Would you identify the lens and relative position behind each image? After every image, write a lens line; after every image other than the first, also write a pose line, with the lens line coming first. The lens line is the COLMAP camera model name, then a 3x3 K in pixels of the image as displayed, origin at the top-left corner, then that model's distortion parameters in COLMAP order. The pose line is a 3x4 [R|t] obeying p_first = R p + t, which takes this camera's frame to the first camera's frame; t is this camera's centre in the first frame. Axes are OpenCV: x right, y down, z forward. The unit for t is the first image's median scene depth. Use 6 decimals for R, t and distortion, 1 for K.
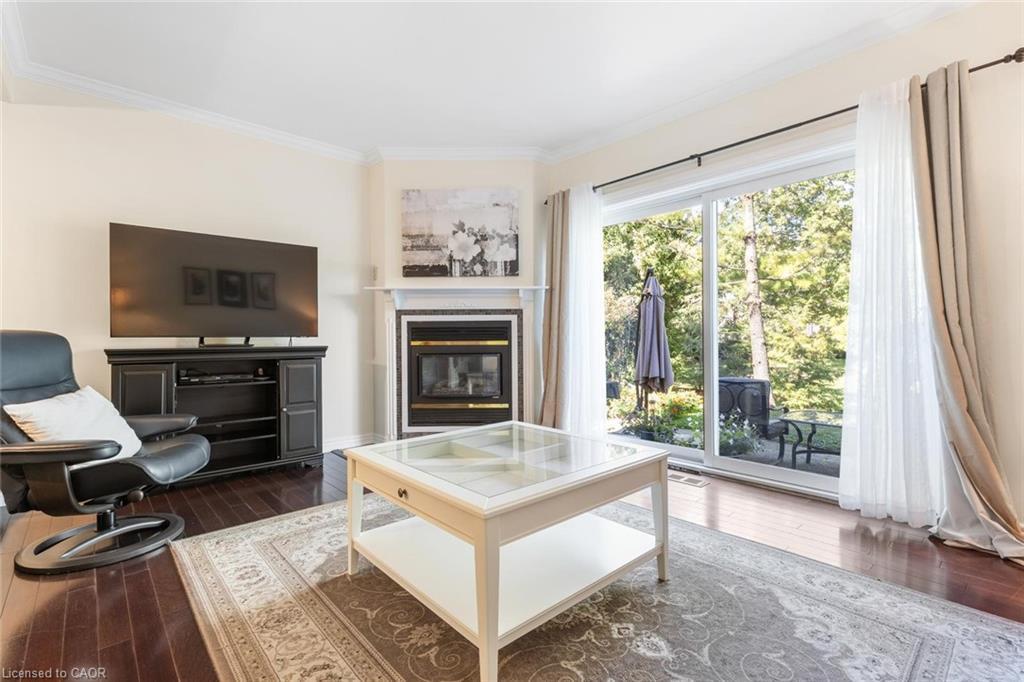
lens RADIAL K [[466.1, 0, 510.3], [0, 466.1, 340.1], [0, 0, 1]] dist [0.007048, 0.000023]
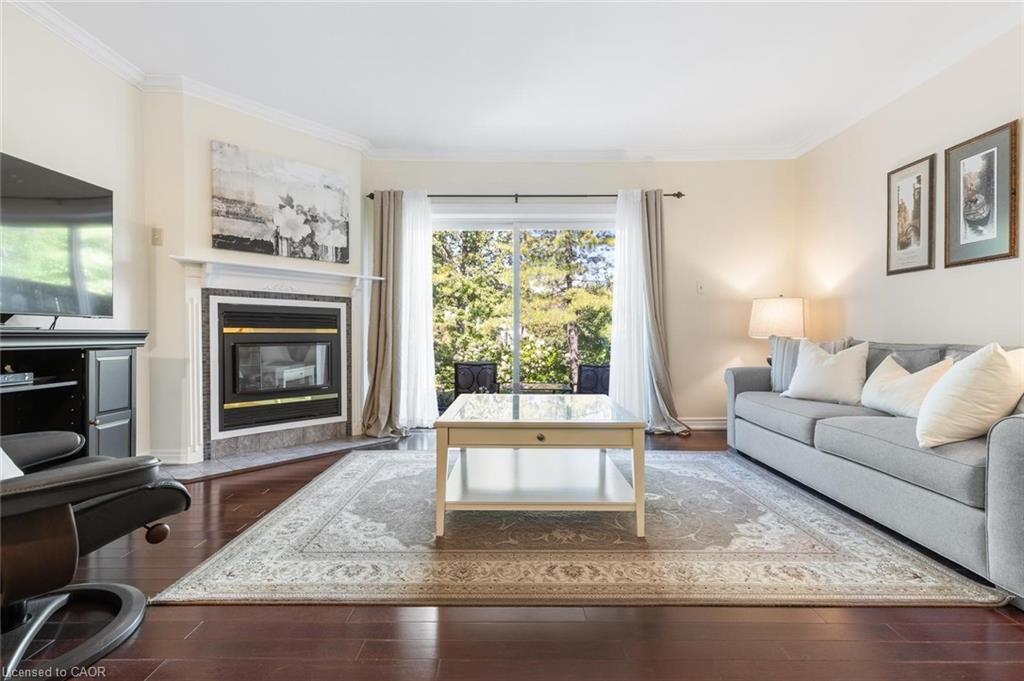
lens RADIAL K [[467.6, 0, 512.0], [0, 467.6, 340.5], [0, 0, 1]] dist [0.004463, 0.000083]
pose [[0.670596, -0.000830, 0.741822, -0.488981], [-0.002982, 0.999988, 0.003815, 0.020660], [-0.741817, -0.004771, 0.670586, 0.071700]]
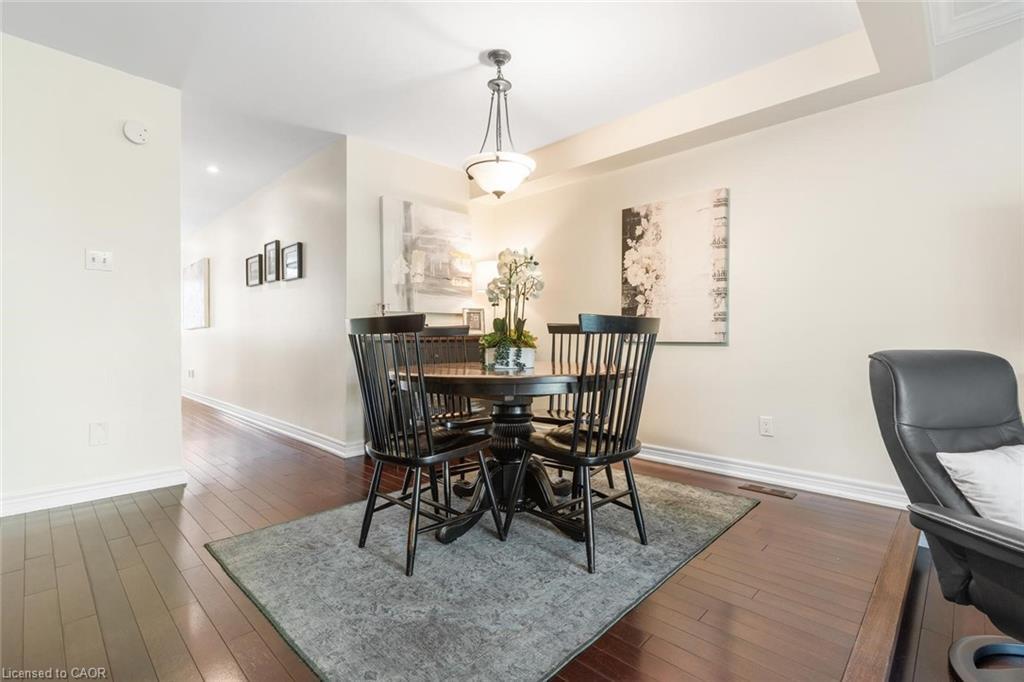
lens RADIAL K [[466.1, 0, 510.3], [0, 466.1, 340.1], [0, 0, 1]] dist [0.007048, 0.000023]
pose [[0.066030, 0.011995, -0.997746, -0.176021], [-0.003293, 0.999925, 0.011803, -0.025219], [0.997812, 0.002506, 0.066065, 0.122818]]
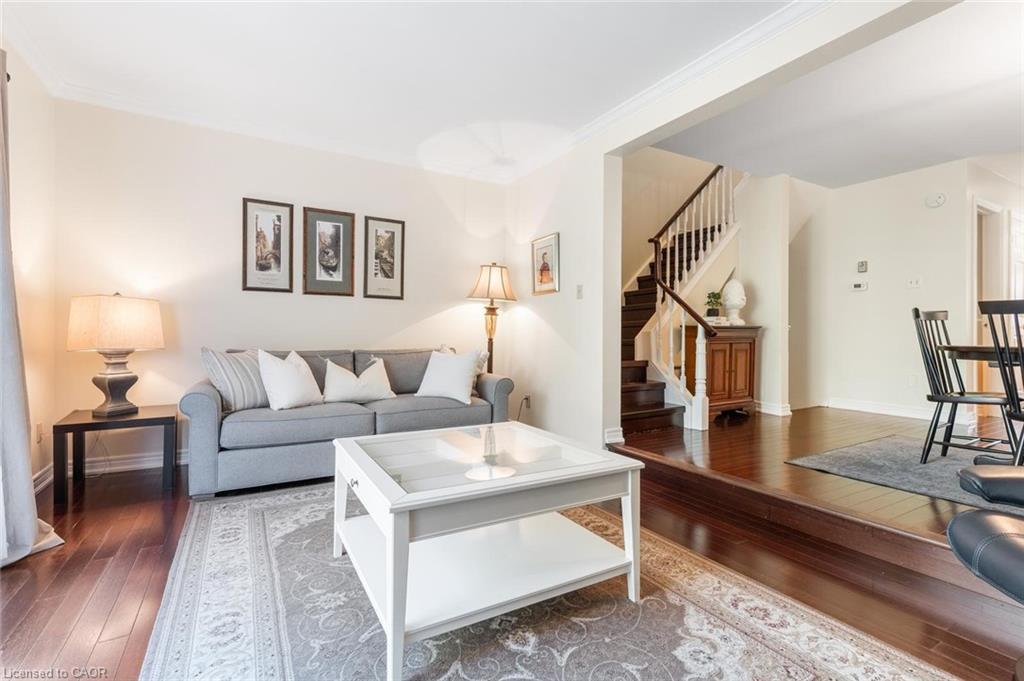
lens RADIAL K [[467.6, 0, 512.0], [0, 467.6, 340.5], [0, 0, 1]] dist [0.004463, 0.000083]
pose [[-0.978657, 0.002429, 0.205485, -0.138749], [0.006154, 0.999828, 0.017493, -0.007210], [-0.205407, 0.018384, -0.978504, 0.910735]]
